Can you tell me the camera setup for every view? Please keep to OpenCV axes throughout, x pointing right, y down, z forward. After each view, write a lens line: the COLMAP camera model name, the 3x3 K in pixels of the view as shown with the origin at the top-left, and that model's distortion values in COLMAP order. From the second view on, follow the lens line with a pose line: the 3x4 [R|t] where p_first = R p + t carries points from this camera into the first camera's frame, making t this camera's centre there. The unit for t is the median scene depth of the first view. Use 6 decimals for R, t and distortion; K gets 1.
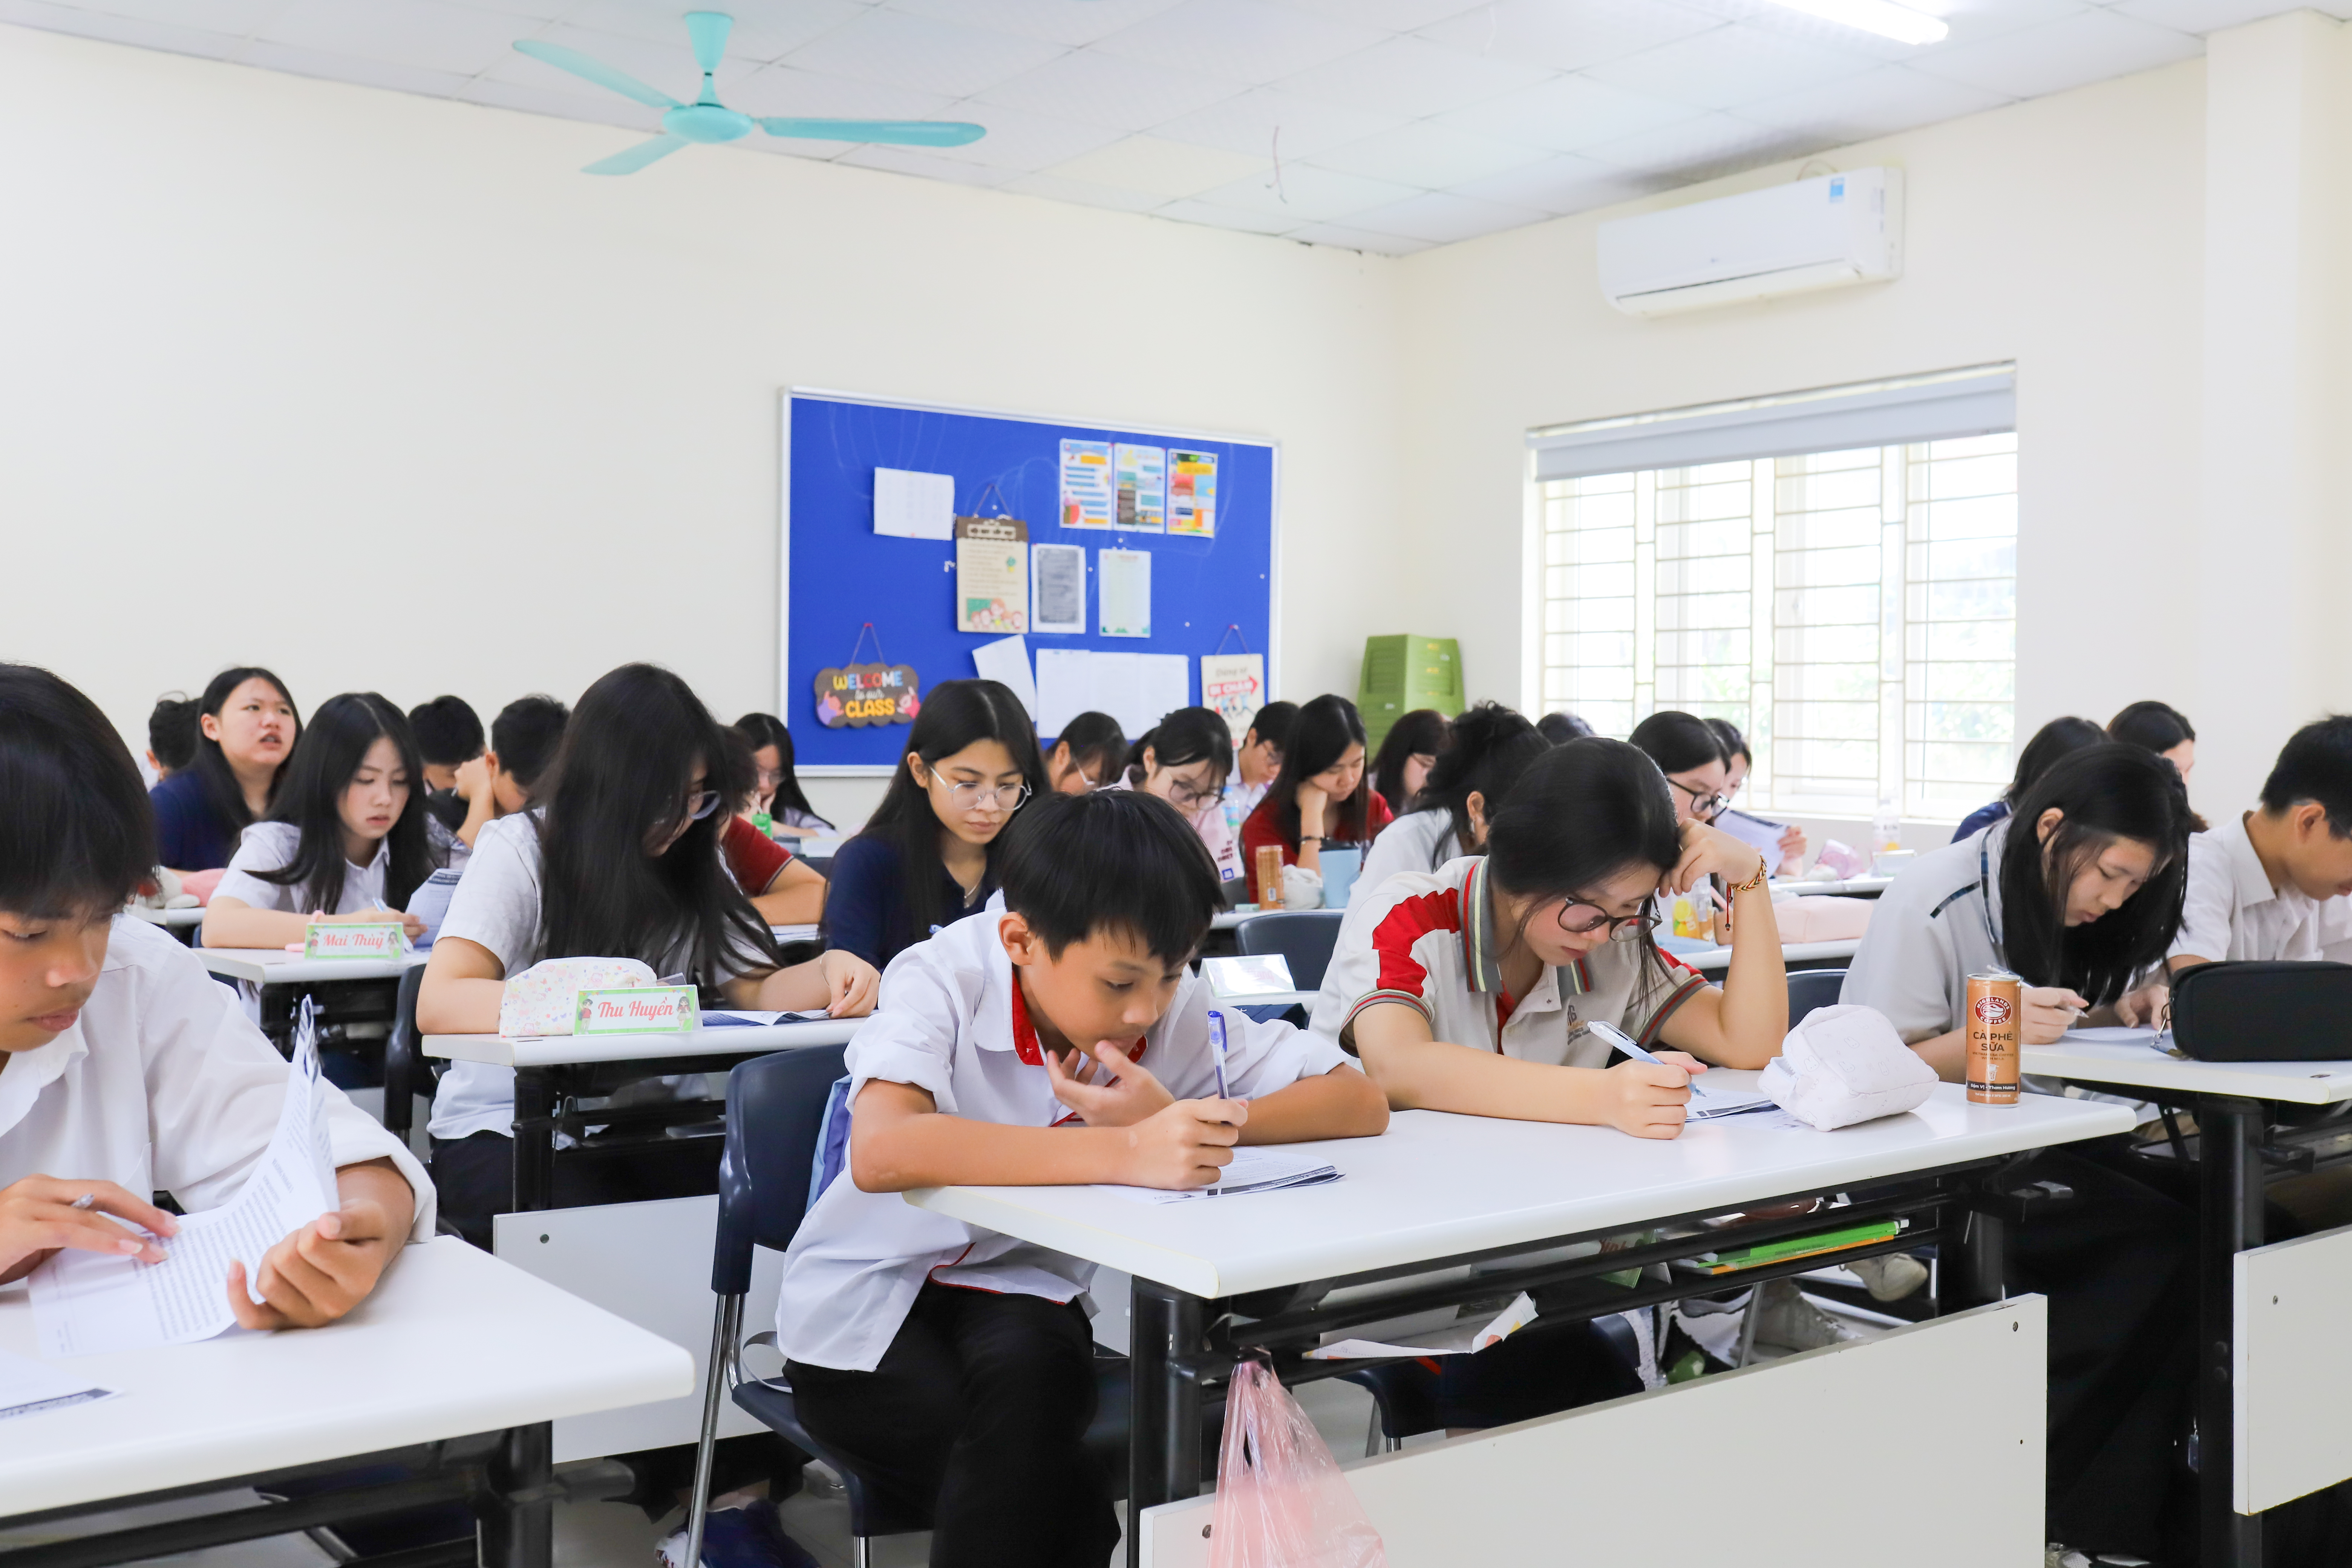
lens RADIAL K [[2307.1, 0, 1165.4], [0, 2307.1, 773.0], [0, 0, 1]] dist [-0.026994, 0.000000]
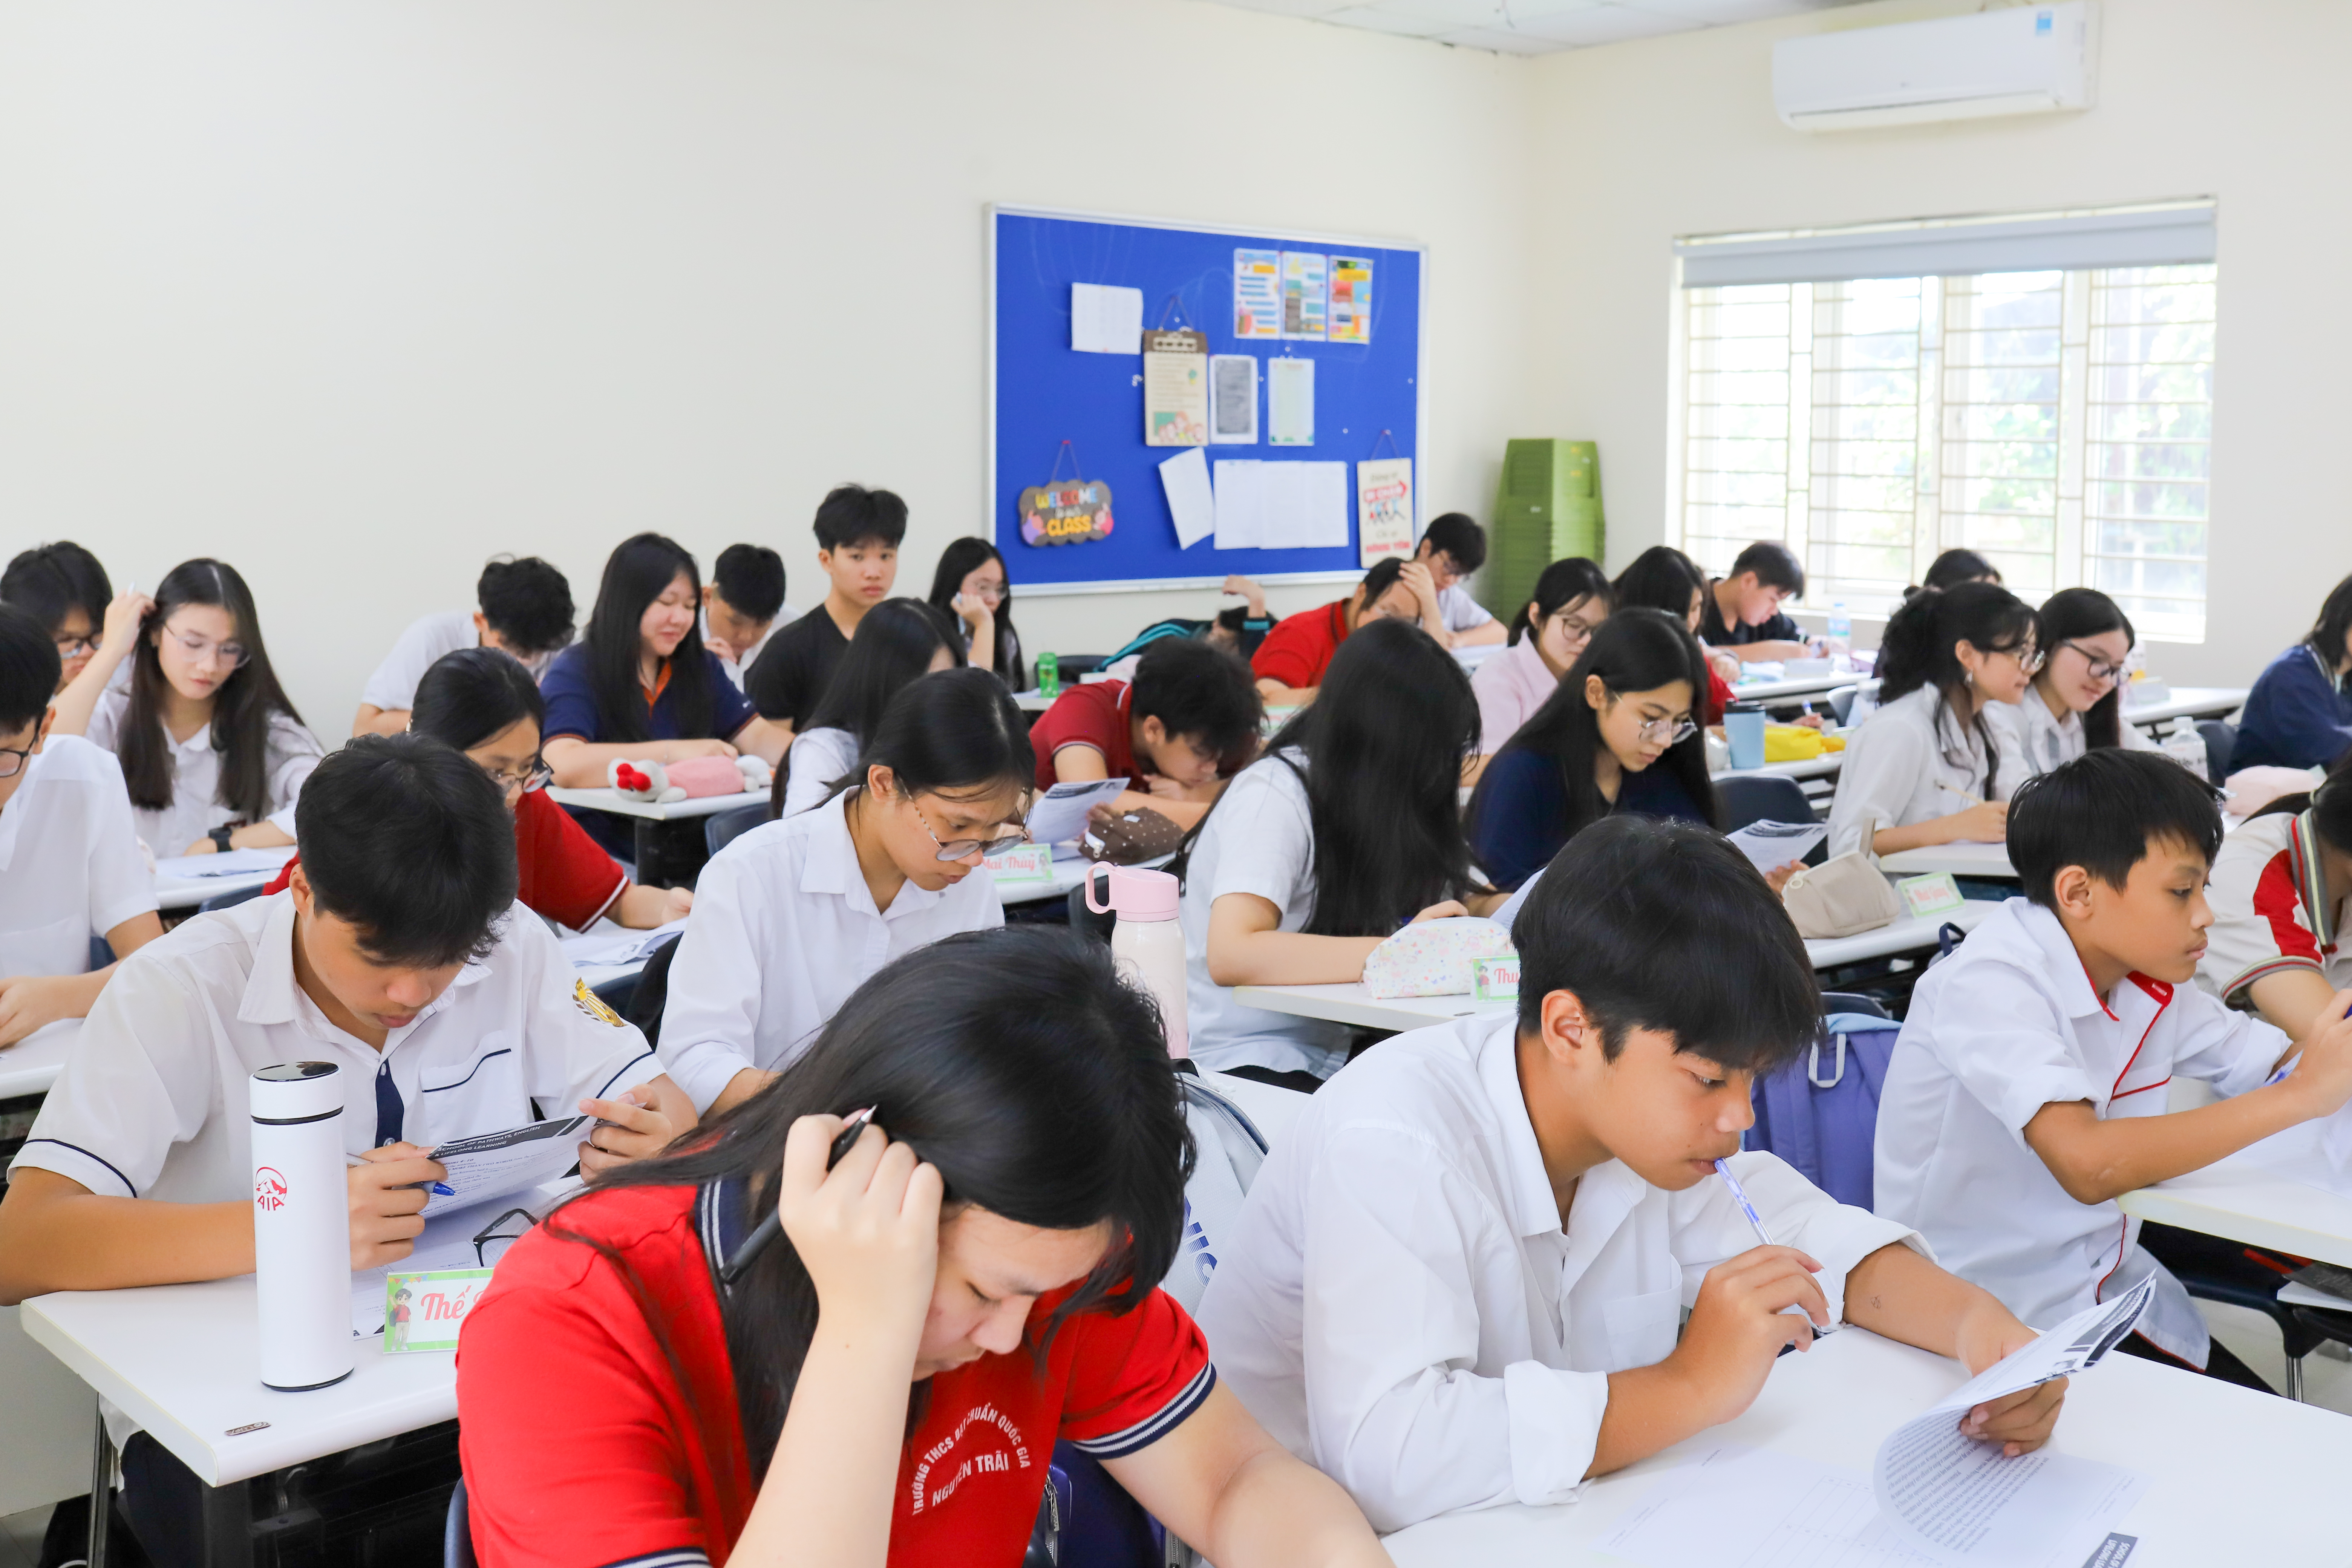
lens RADIAL K [[2307.1, 0, 1124.6], [0, 2307.1, 697.8], [0, 0, 1]] dist [-0.026994, 0.000000]
pose [[0.994866, -0.017477, 0.099676, -0.197703], [0.007816, 0.995302, 0.096507, -0.048232], [-0.100895, -0.095233, 0.990329, -0.003869]]
